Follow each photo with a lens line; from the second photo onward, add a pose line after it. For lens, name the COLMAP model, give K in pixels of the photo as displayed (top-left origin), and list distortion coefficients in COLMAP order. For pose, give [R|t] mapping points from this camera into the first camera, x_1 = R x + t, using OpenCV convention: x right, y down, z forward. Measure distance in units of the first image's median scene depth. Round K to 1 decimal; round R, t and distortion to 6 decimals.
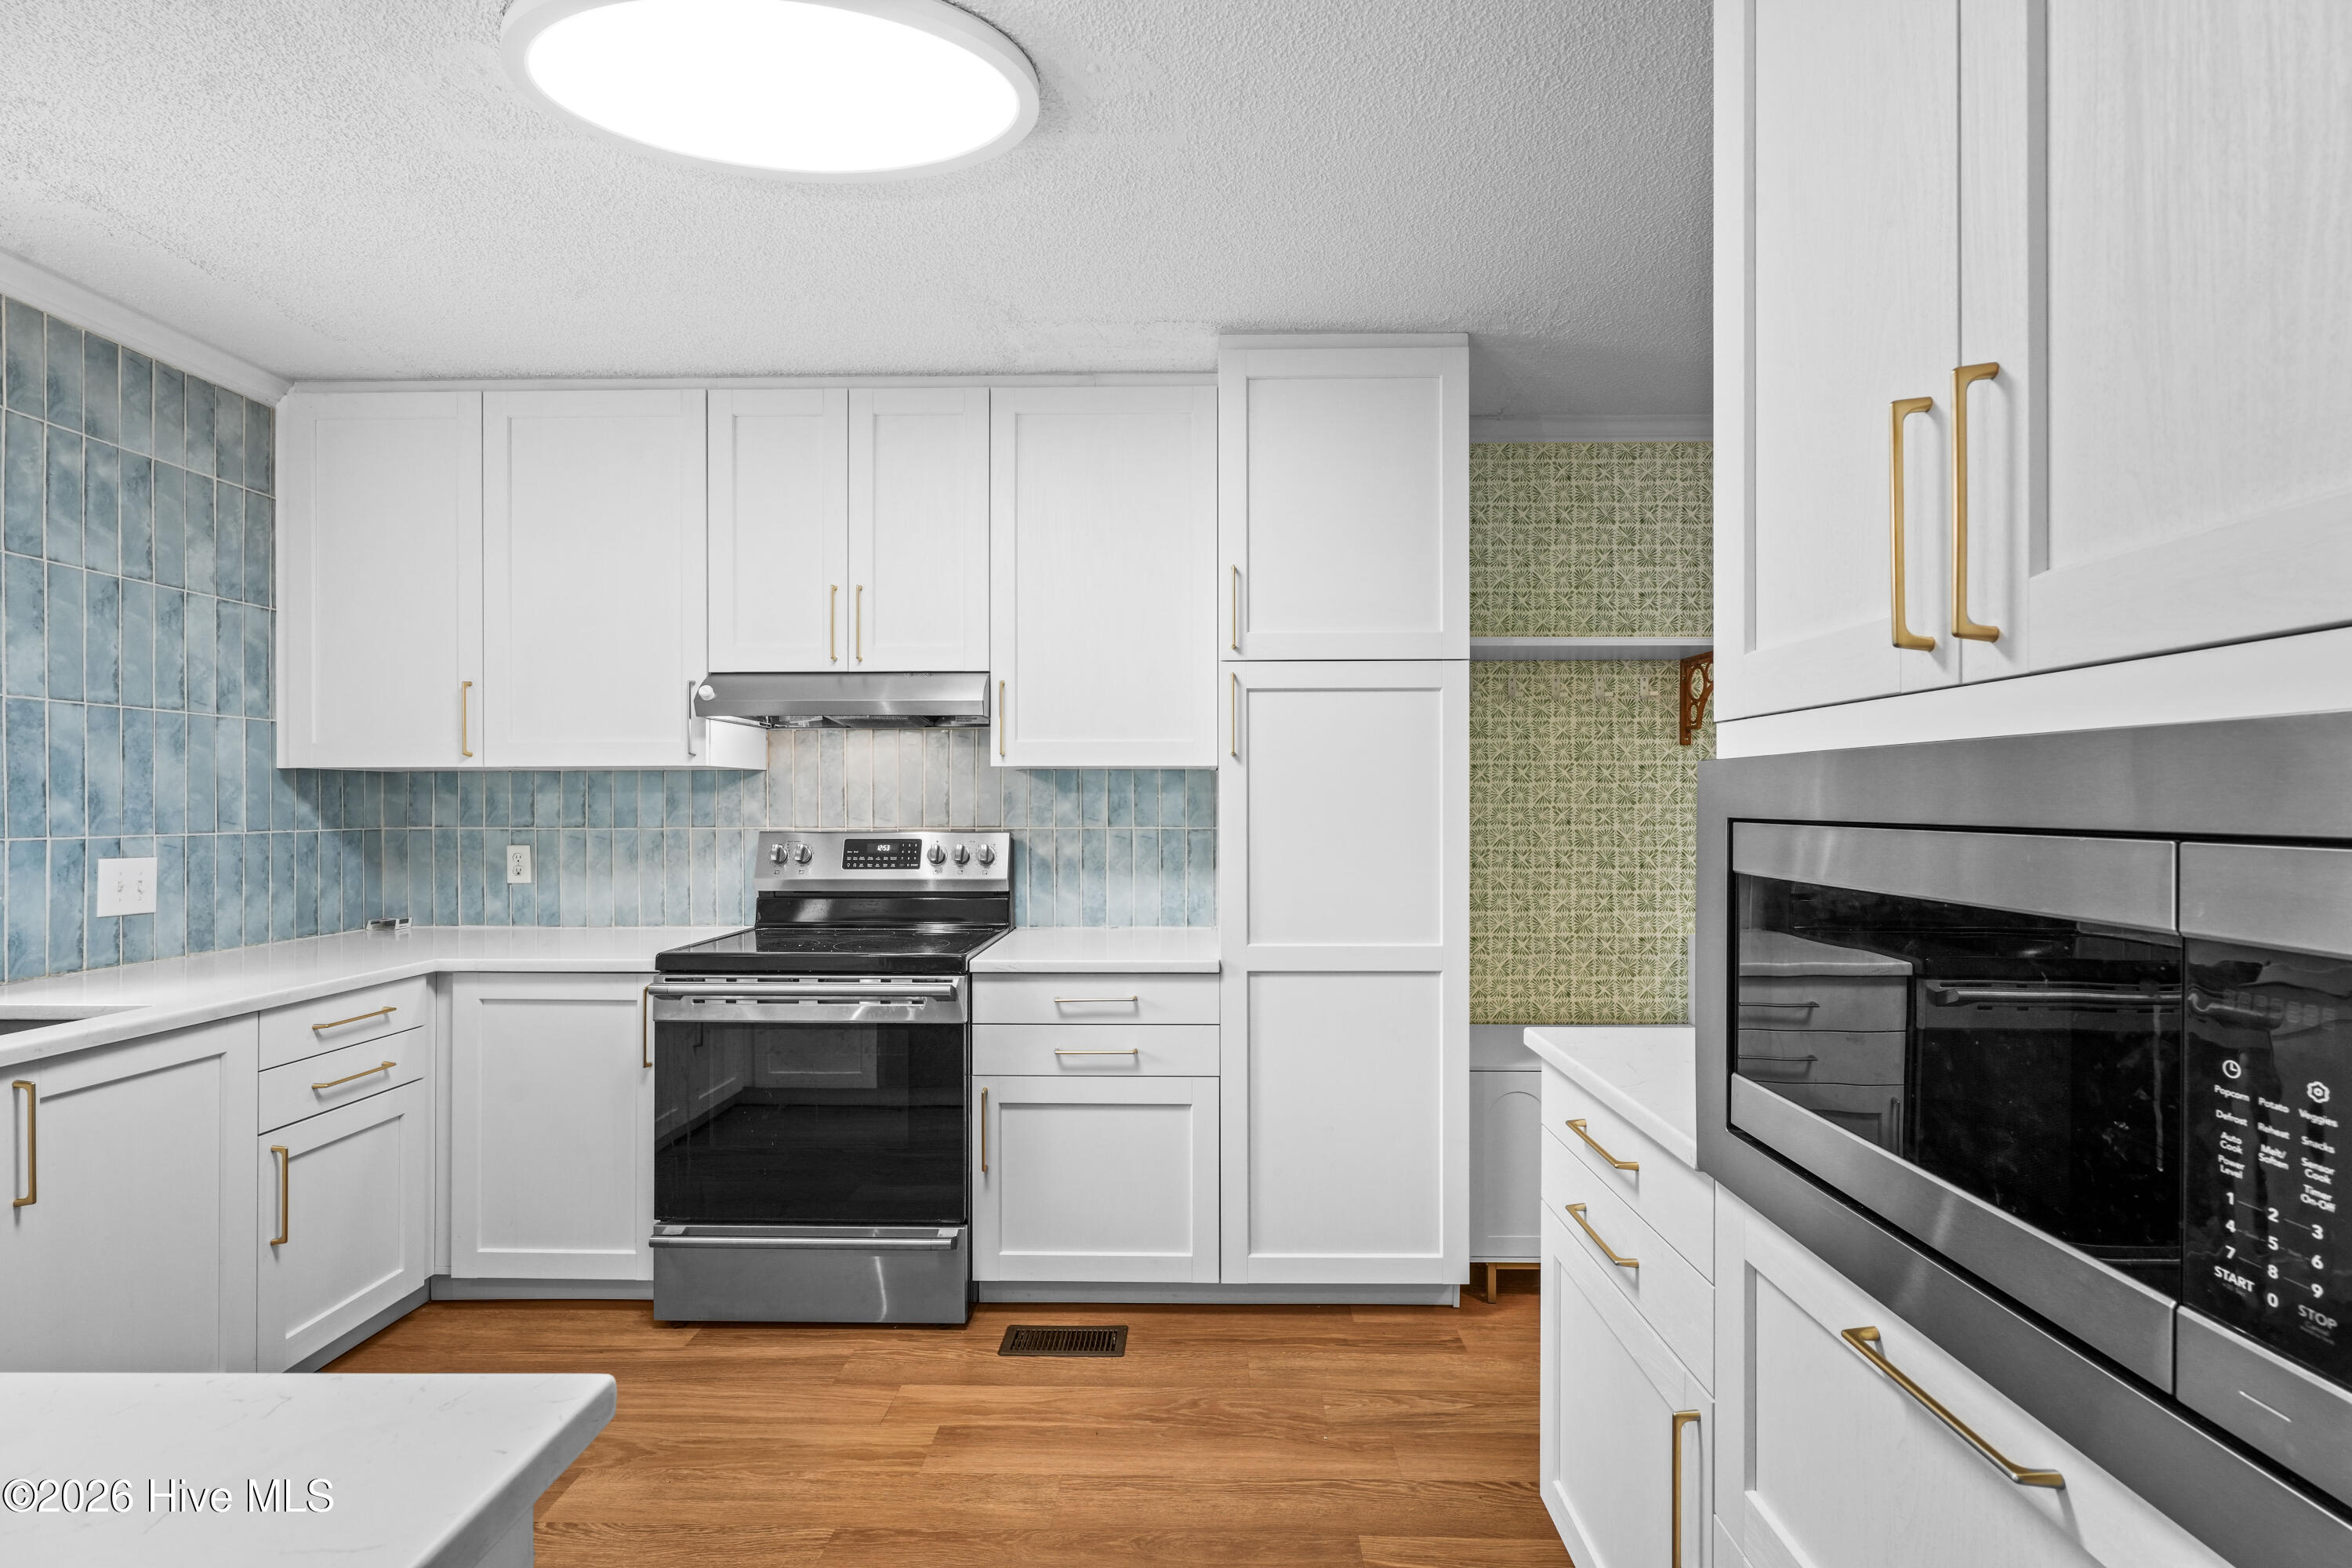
lens RADIAL K [[1054.6, 0, 1185.8], [0, 1054.6, 802.2], [0, 0, 1]] dist [-0.001982, 0.000666]
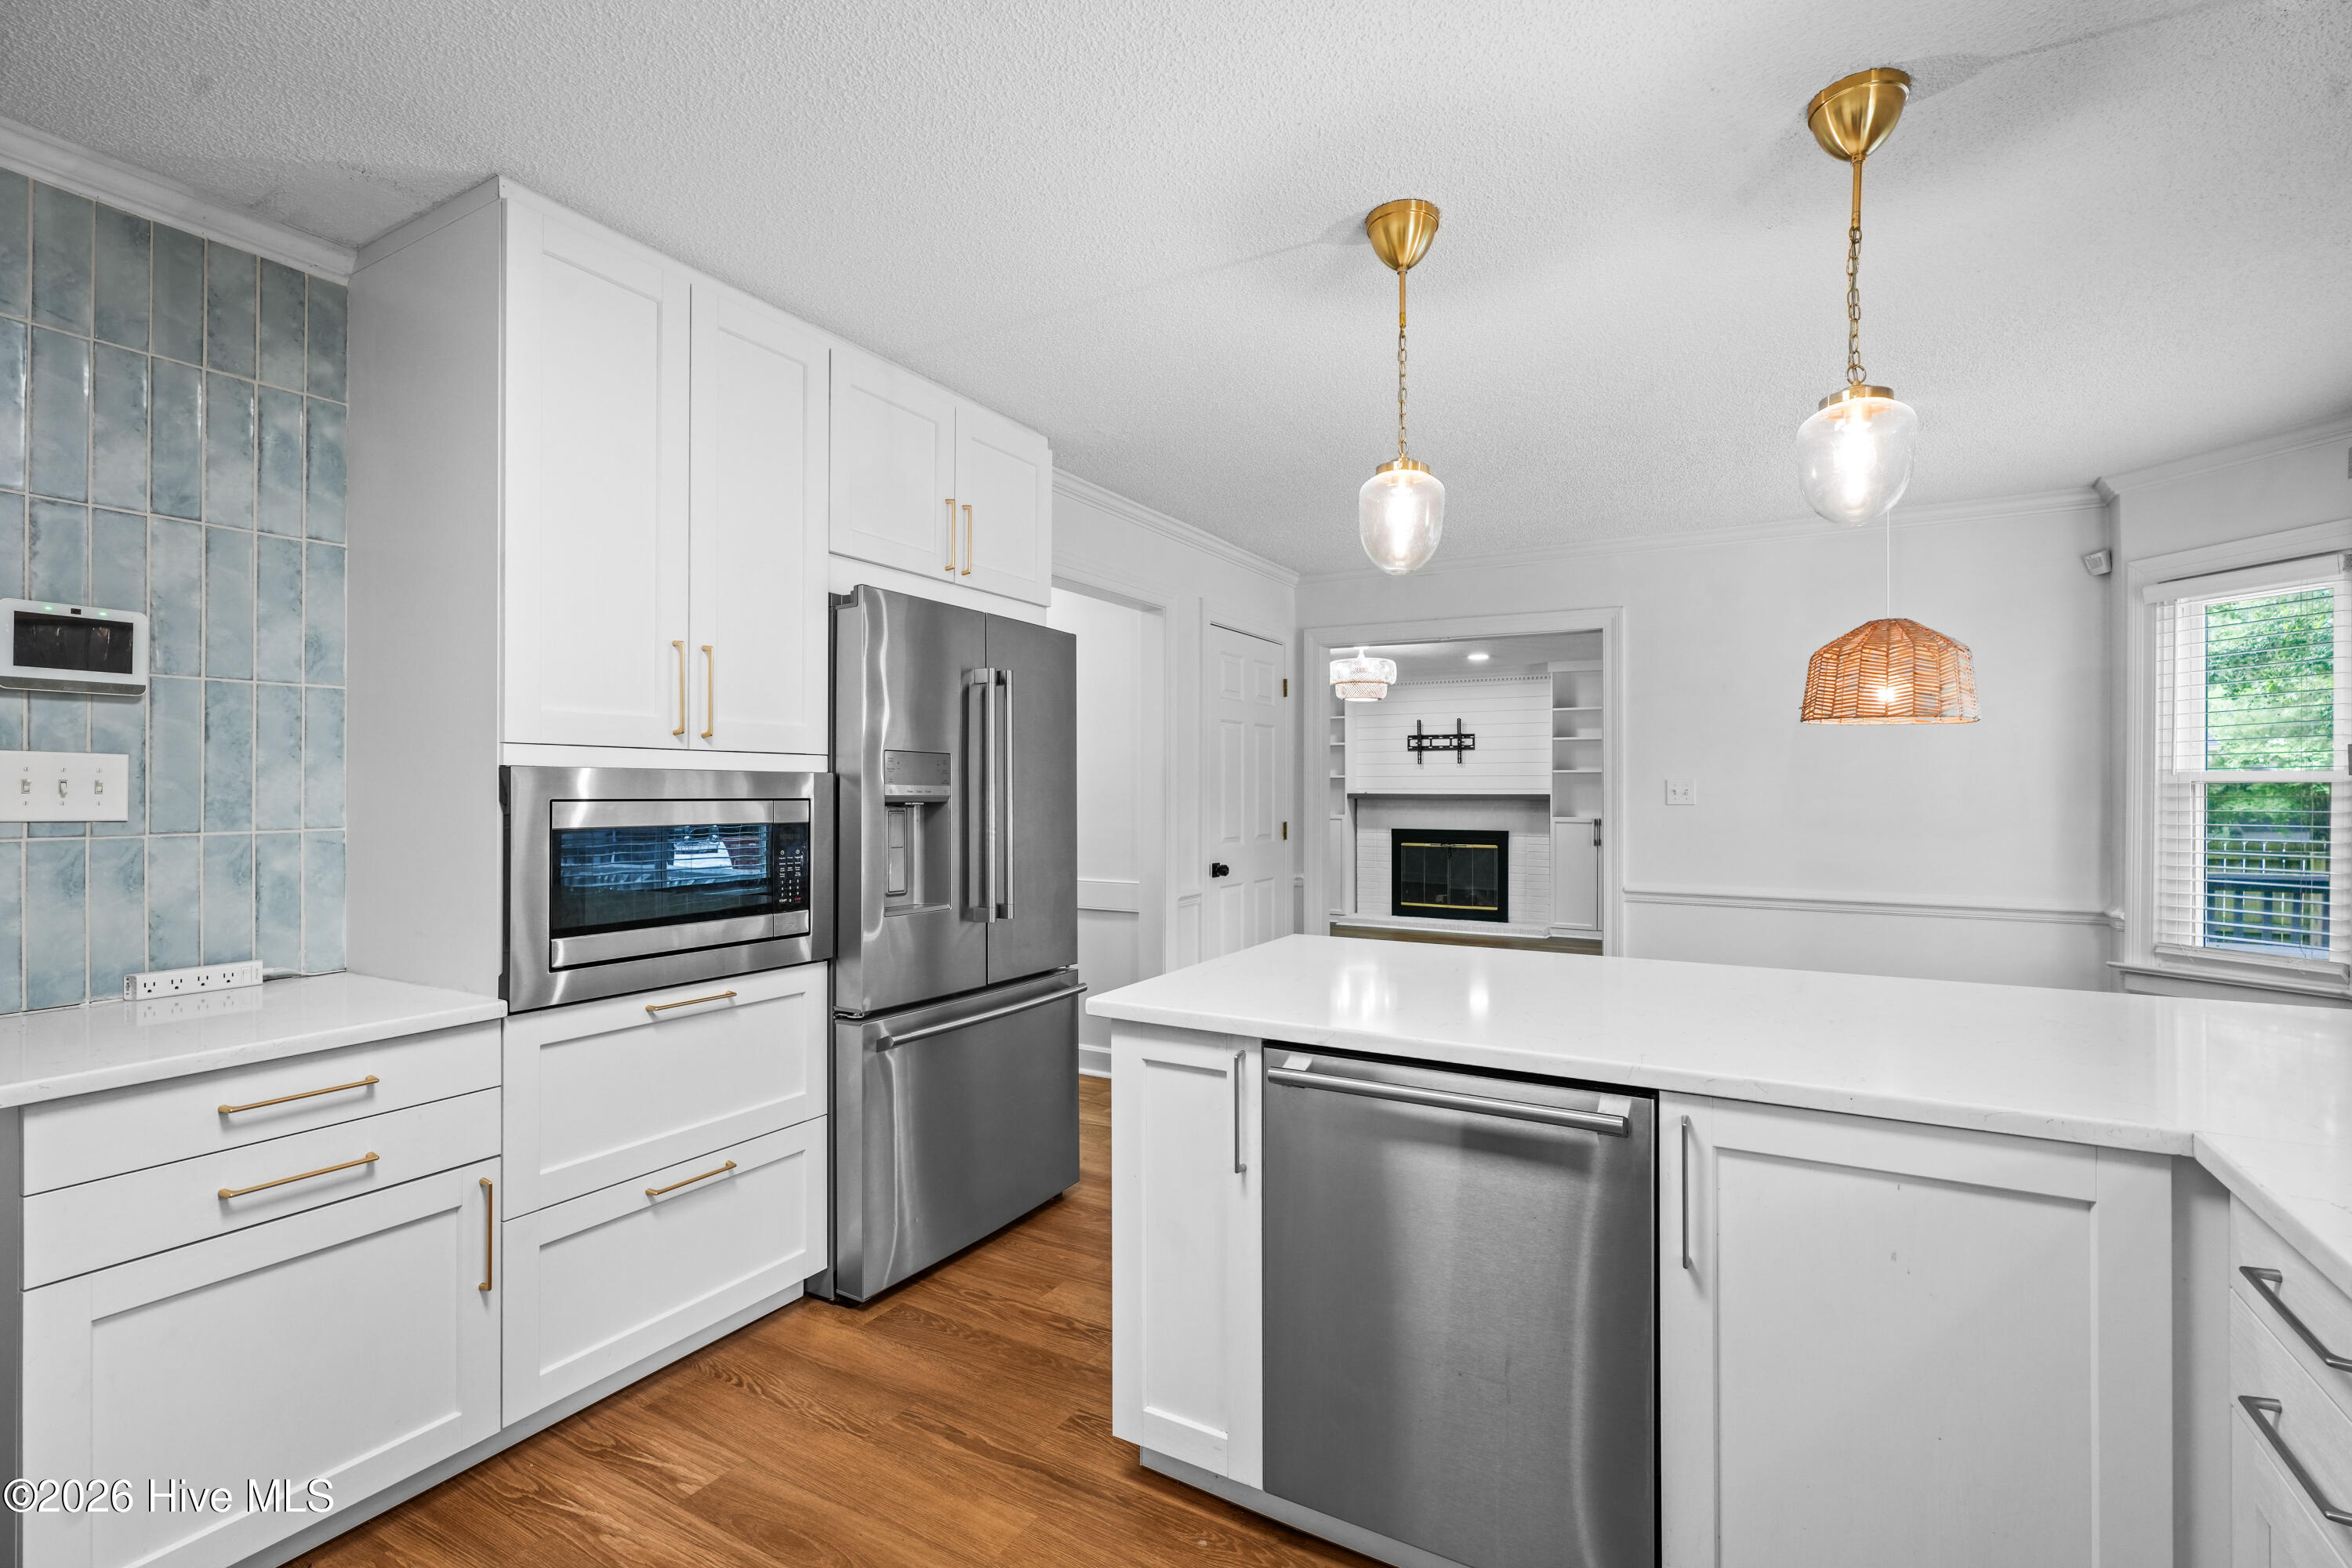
lens RADIAL K [[1054.6, 0, 1183.6], [0, 1054.6, 782.8], [0, 0, 1]] dist [-0.001982, 0.000666]
pose [[-0.877353, 0.003998, 0.479829, -0.560997], [0.000602, 0.999974, -0.007230, 0.000113], [-0.479846, -0.006054, -0.877332, 0.888259]]
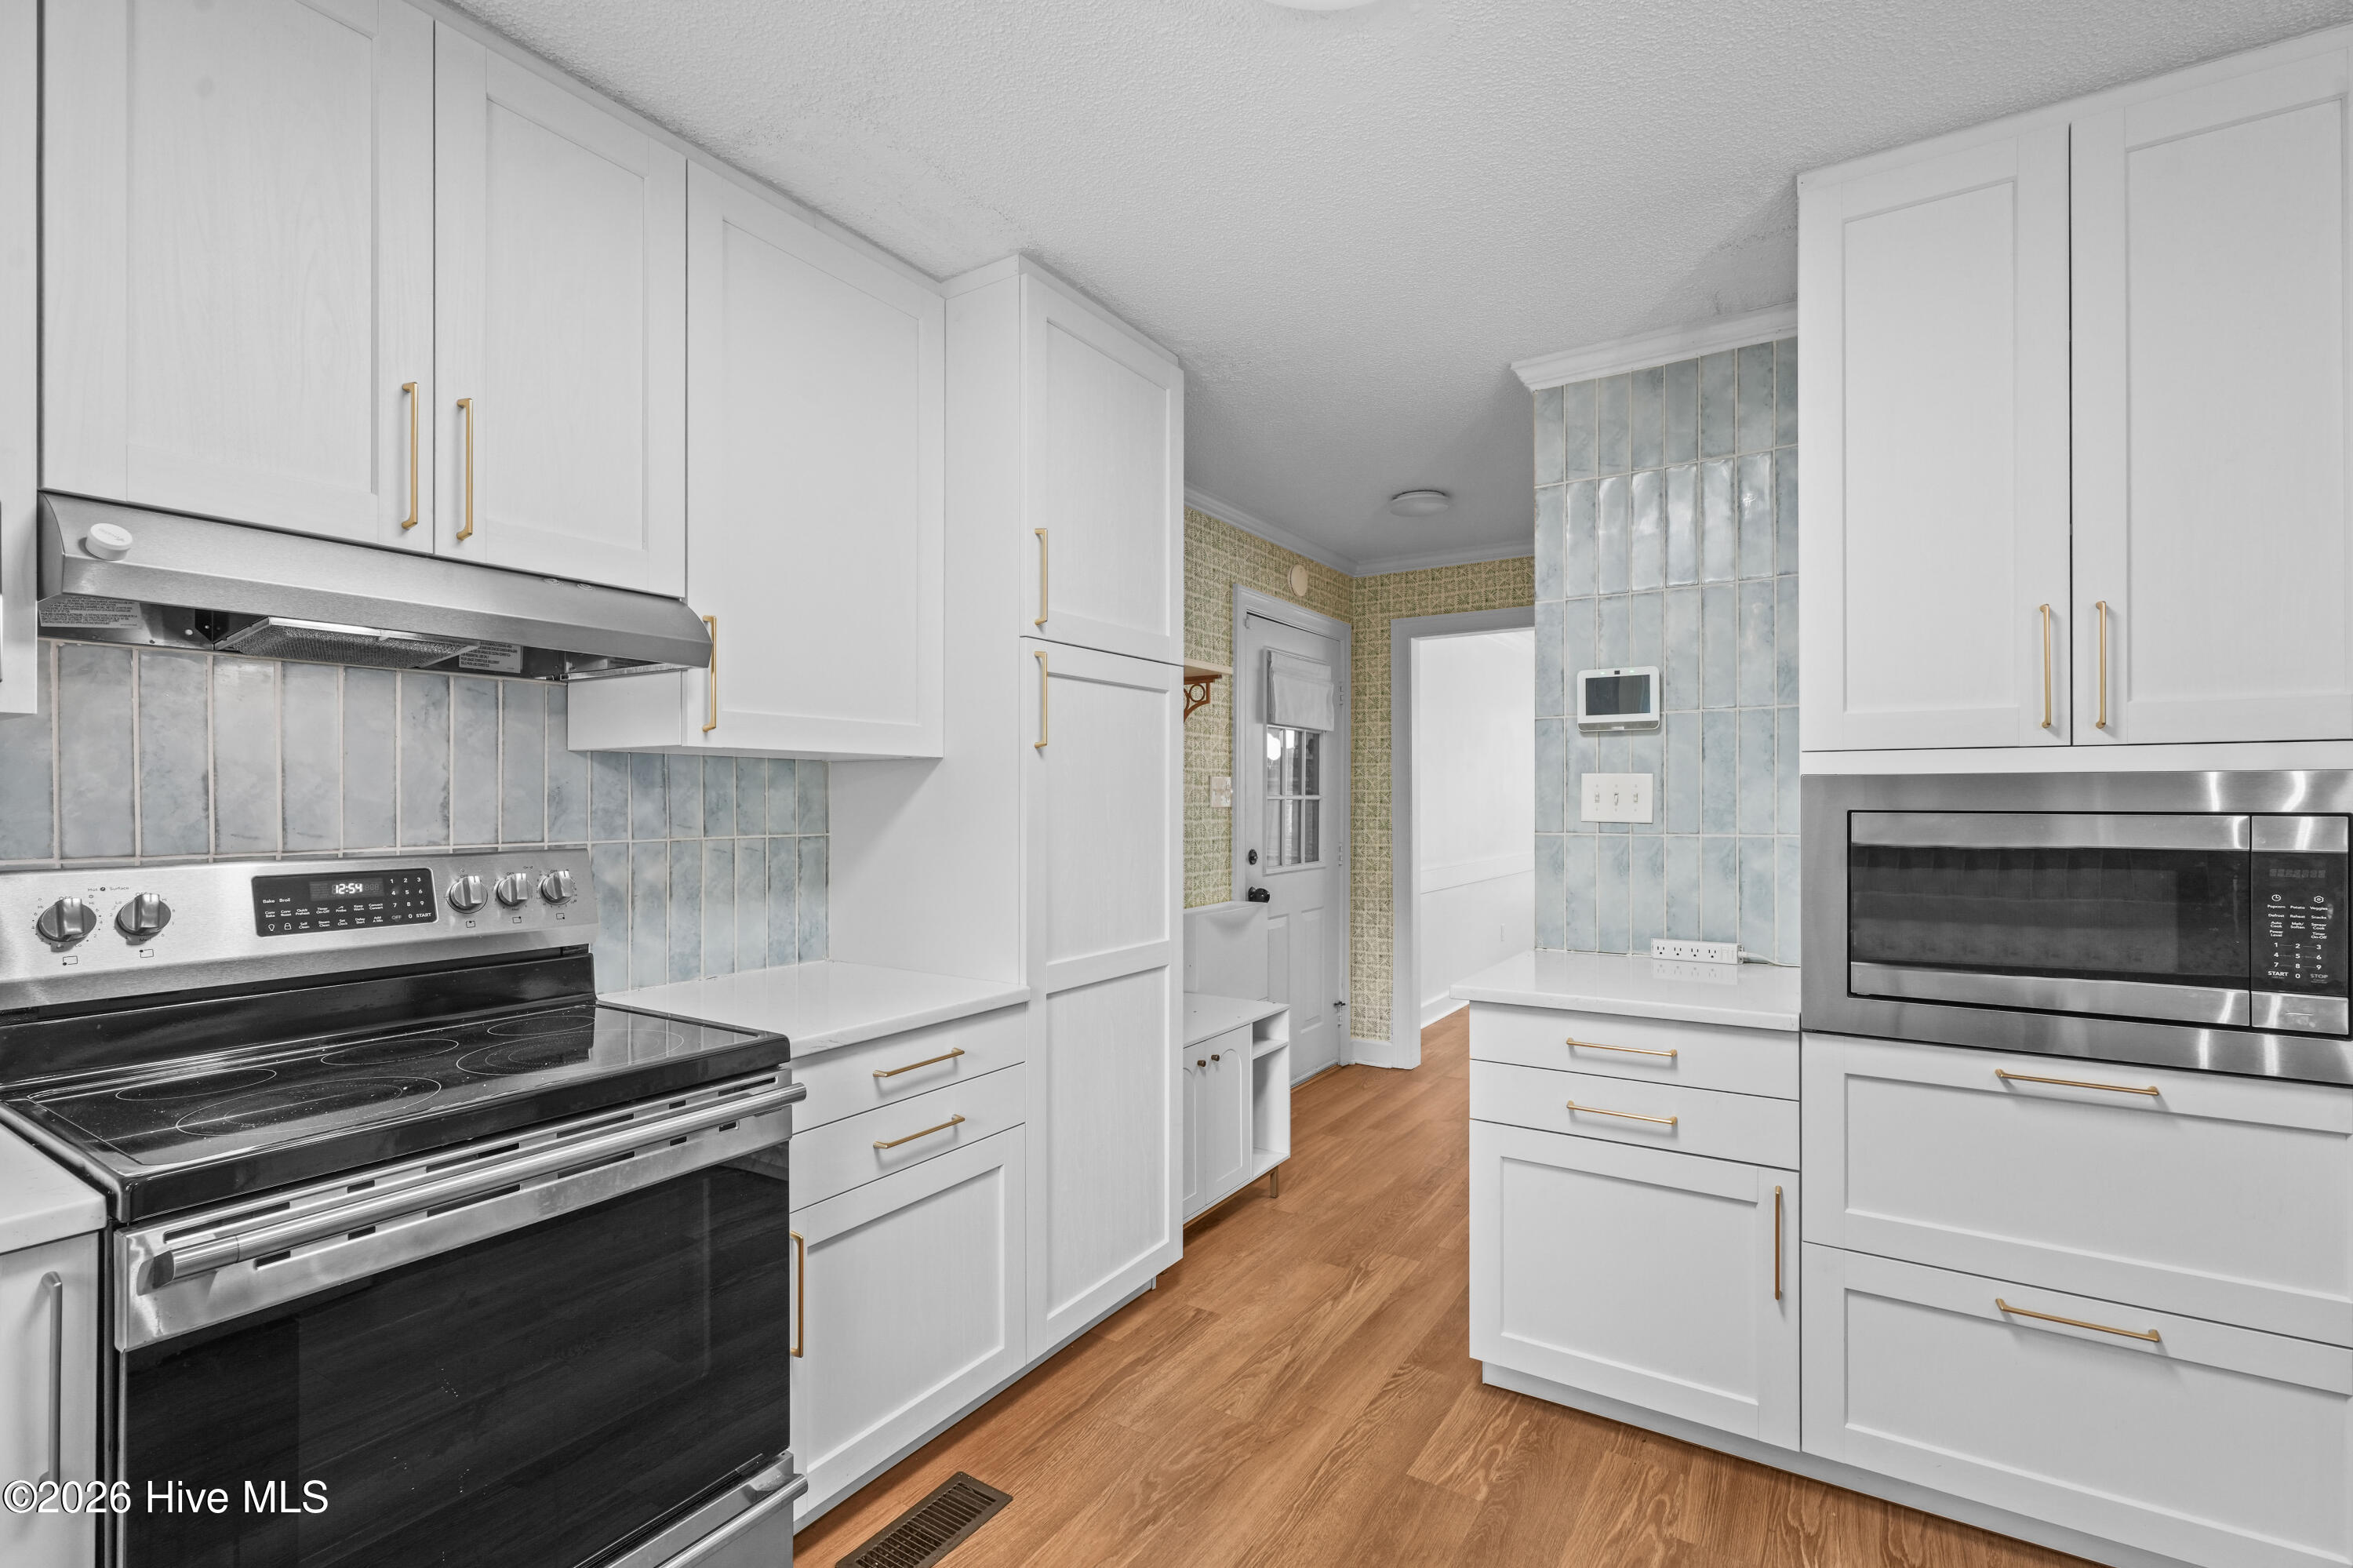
lens RADIAL K [[1055.1, 0, 1189.0], [0, 1055.1, 795.8], [0, 0, 1]] dist [-0.001982, 0.000666]
pose [[0.521965, 0.003236, 0.852961, -0.626583], [0.000998, 0.999990, -0.004405, -0.000625], [-0.852966, 0.003151, 0.521956, 0.438982]]
